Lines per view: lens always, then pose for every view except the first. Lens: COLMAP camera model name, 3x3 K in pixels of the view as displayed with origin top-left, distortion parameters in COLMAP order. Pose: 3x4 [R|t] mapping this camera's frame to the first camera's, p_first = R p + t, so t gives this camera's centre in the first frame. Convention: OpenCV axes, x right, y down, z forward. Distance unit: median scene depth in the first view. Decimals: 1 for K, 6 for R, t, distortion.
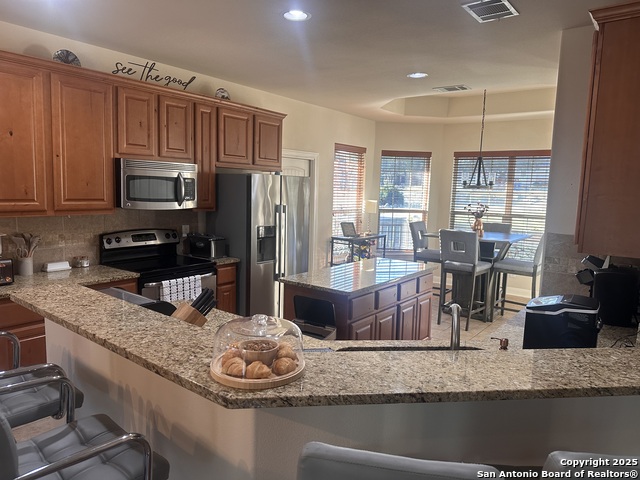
lens RADIAL K [[444.0, 0, 322.2], [0, 444.0, 229.7], [0, 0, 1]] dist [0.111575, -0.137121]
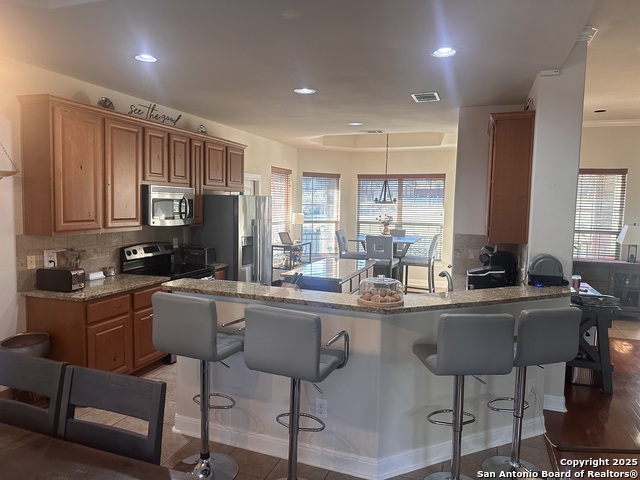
lens RADIAL K [[444.0, 0, 322.2], [0, 444.0, 229.7], [0, 0, 1]] dist [0.111575, -0.137121]
pose [[0.952213, -0.029054, 0.304049, -0.298647], [0.036214, 0.999183, -0.017934, 0.002505], [-0.303280, 0.028088, 0.952488, -0.252006]]
